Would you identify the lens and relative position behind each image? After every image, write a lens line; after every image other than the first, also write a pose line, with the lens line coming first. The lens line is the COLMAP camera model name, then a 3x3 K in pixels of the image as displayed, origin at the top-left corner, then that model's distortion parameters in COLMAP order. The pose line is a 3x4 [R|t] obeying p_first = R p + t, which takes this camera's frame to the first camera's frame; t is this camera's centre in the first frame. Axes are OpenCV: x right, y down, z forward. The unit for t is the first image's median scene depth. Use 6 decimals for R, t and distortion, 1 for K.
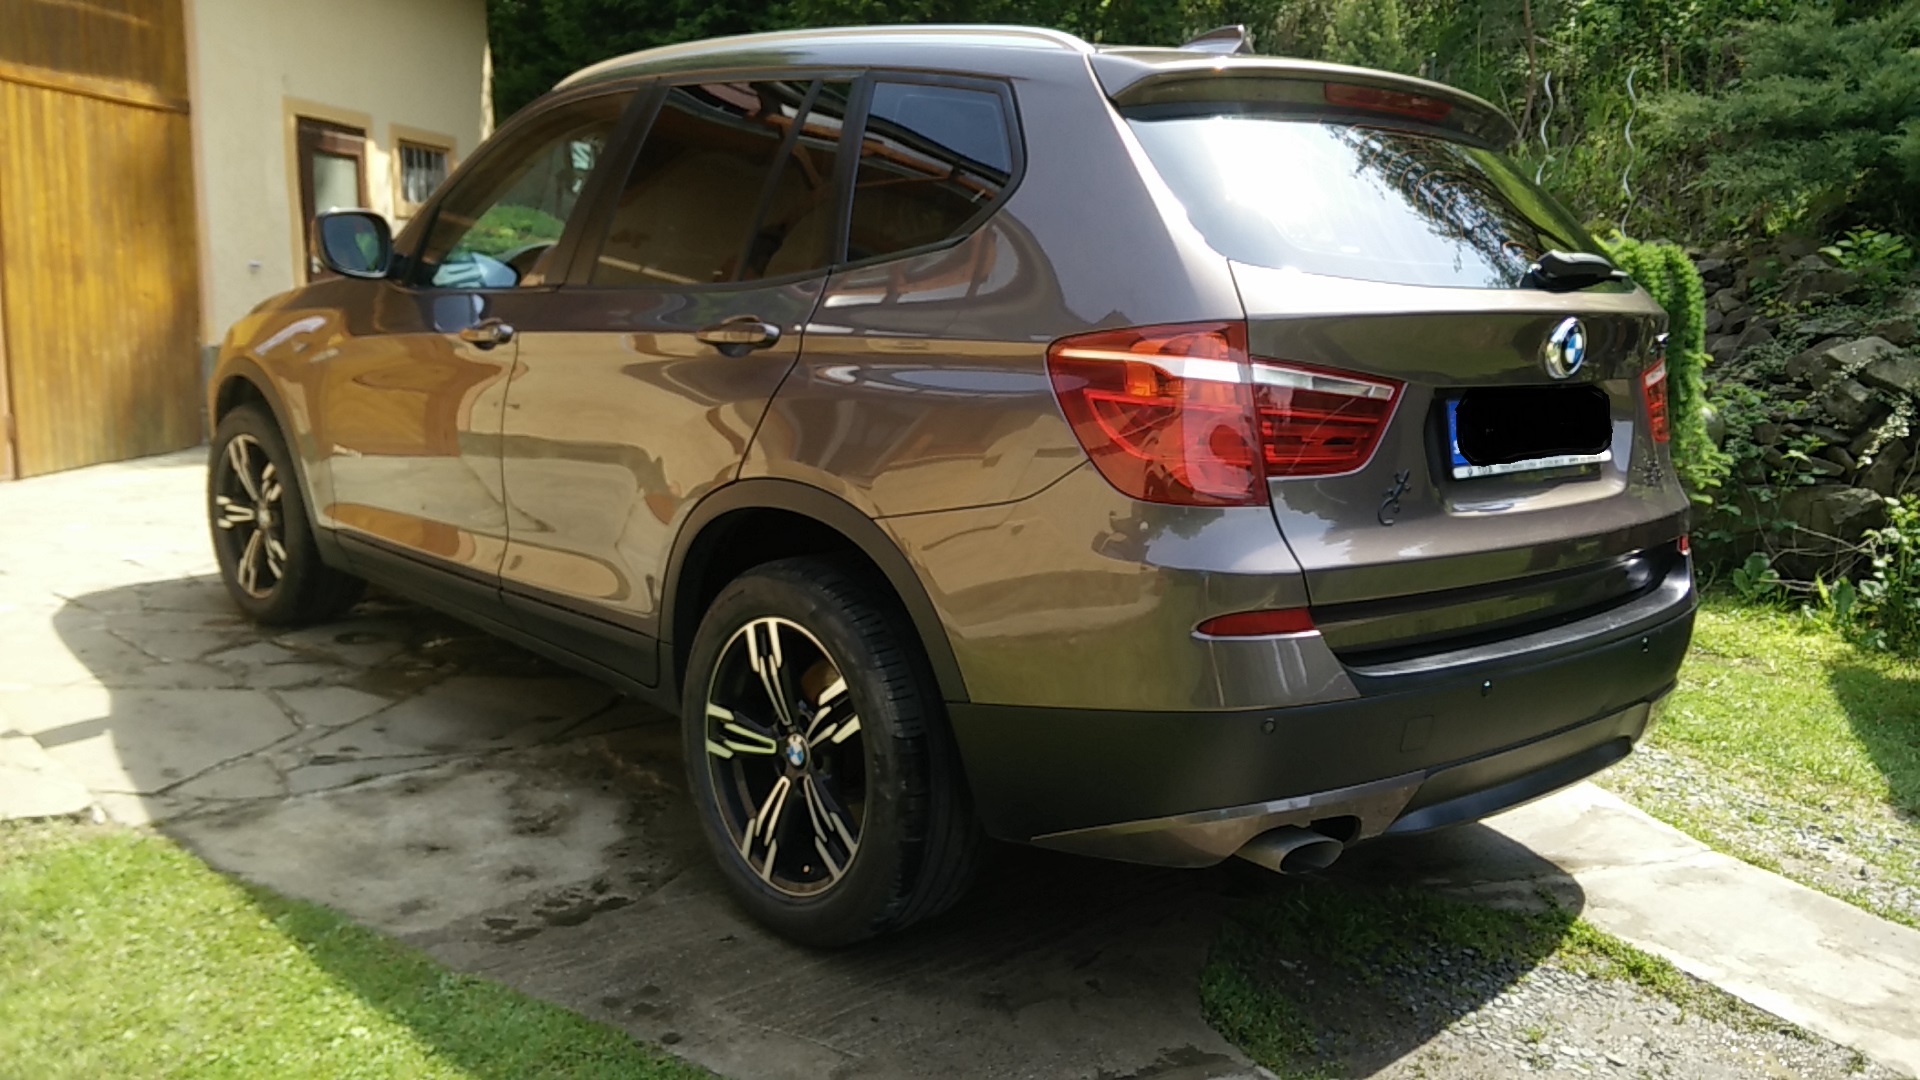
lens RADIAL K [[1499.9, 0, 960.0], [0, 1499.9, 540.0], [0, 0, 1]] dist [0.063518, -0.075134]
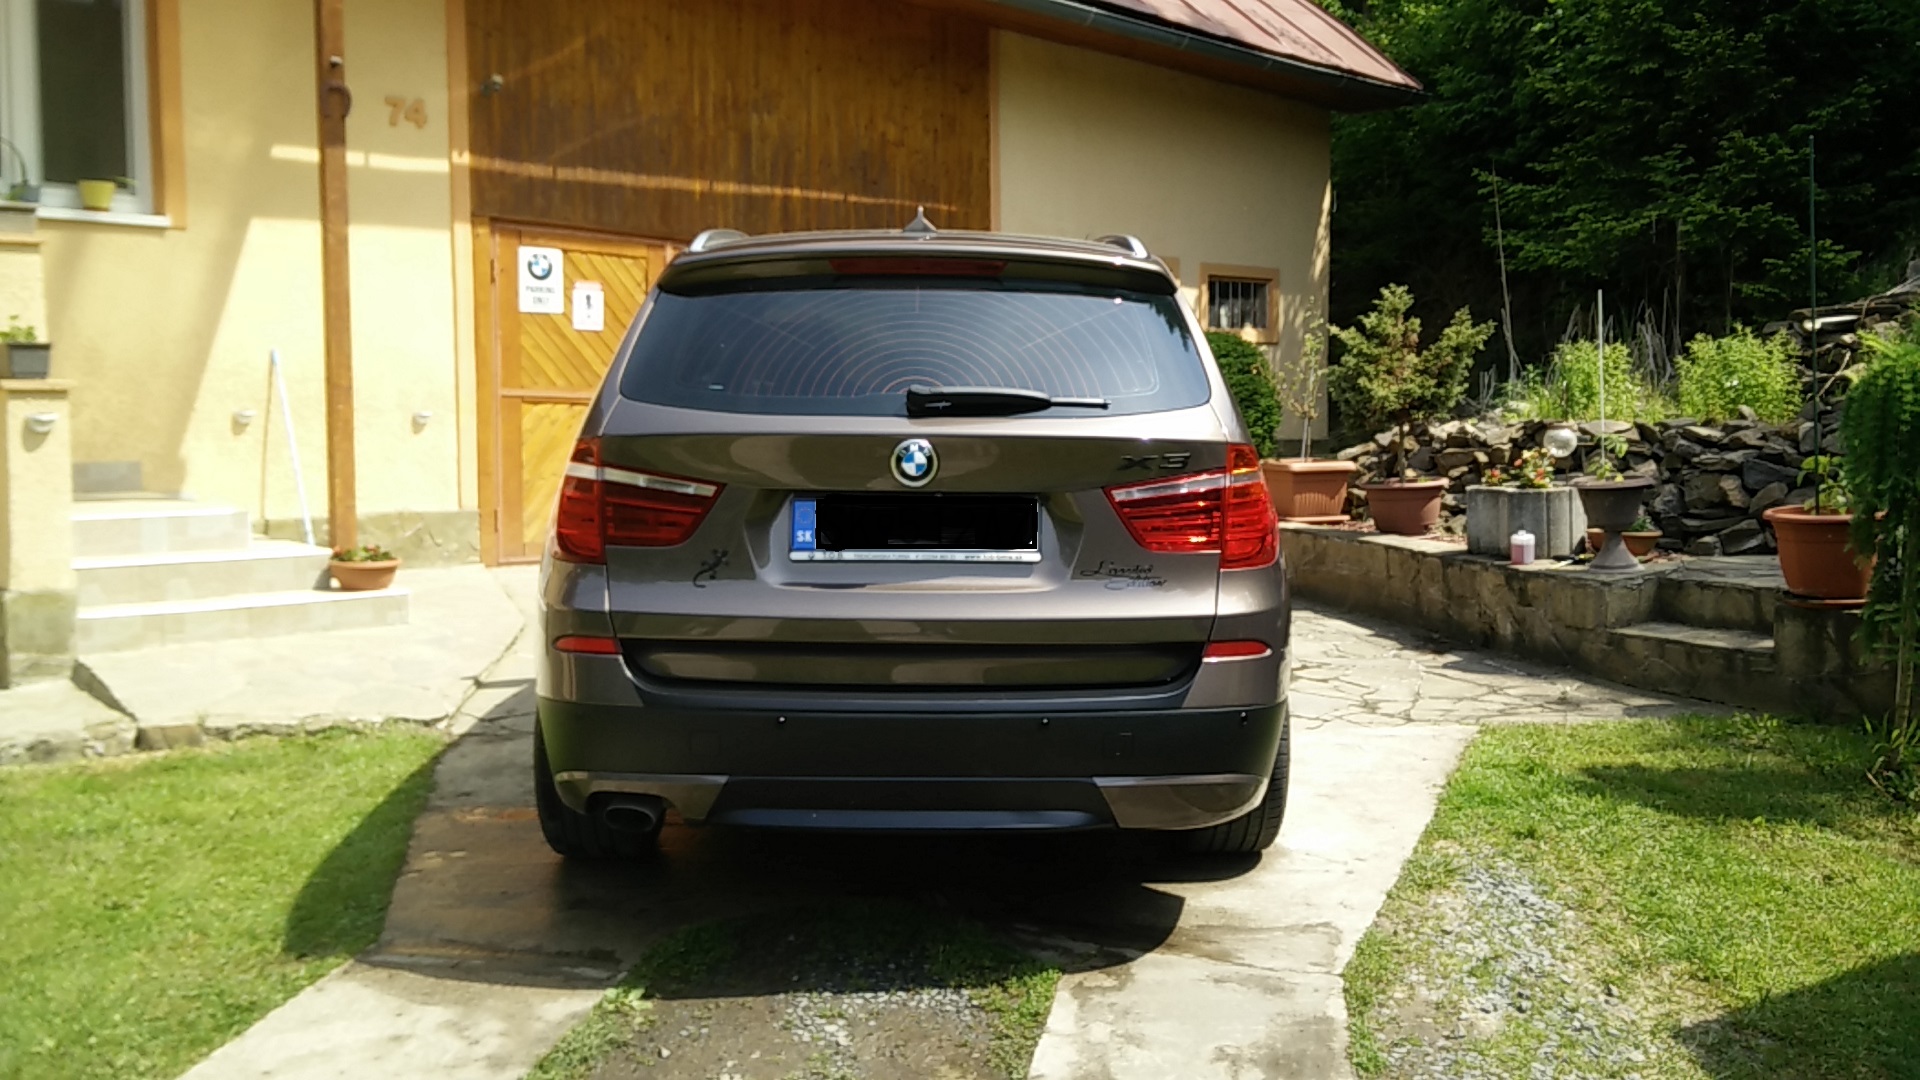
lens RADIAL K [[1499.9, 0, 960.0], [0, 1499.9, 540.0], [0, 0, 1]] dist [0.063518, -0.075134]
pose [[0.766671, 0.052980, -0.639851, 0.334902], [-0.098337, 0.994520, -0.035481, -0.006858], [0.634465, 0.090123, 0.767680, 0.023591]]
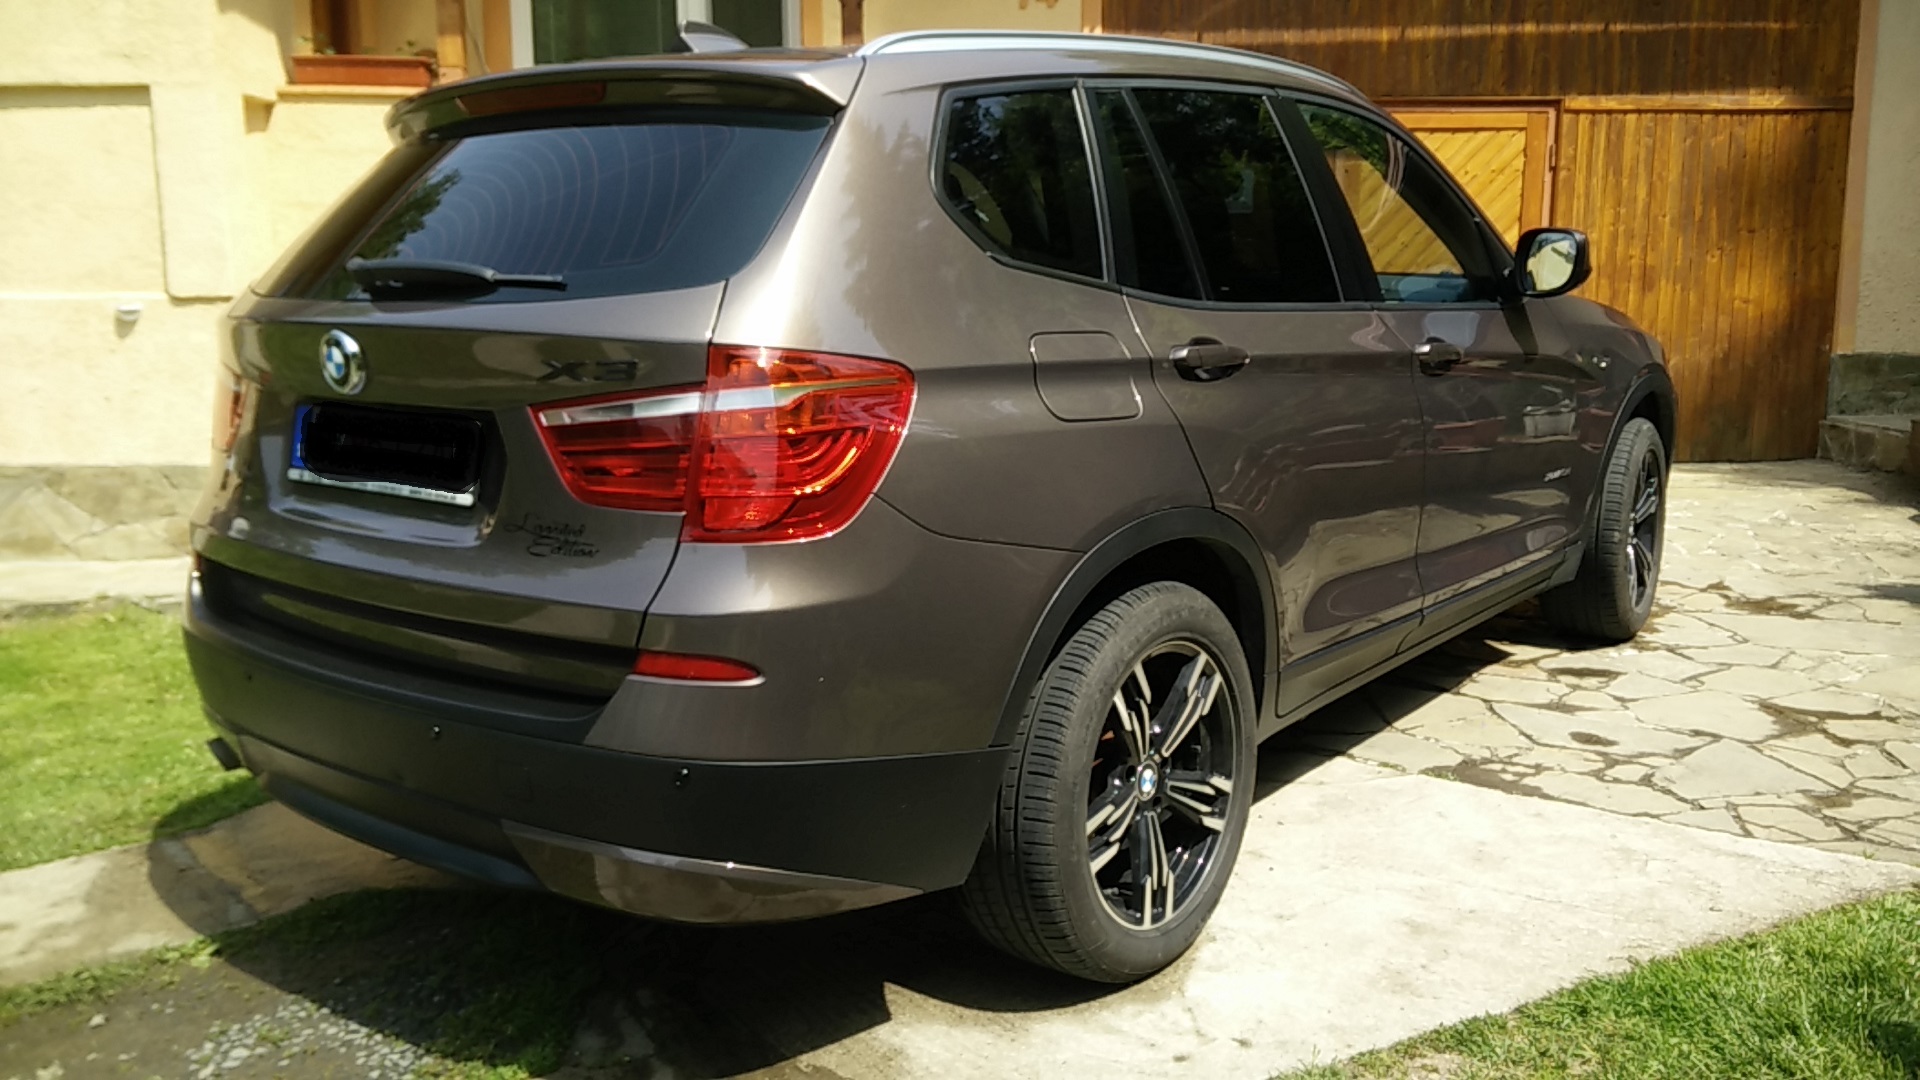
lens RADIAL K [[1499.9, 0, 960.0], [0, 1499.9, 540.0], [0, 0, 1]] dist [0.063518, -0.075134]
pose [[0.188250, 0.148762, -0.970789, 0.382433], [-0.151732, 0.980999, 0.120904, -0.052145], [0.970329, 0.124539, 0.207245, 0.326182]]
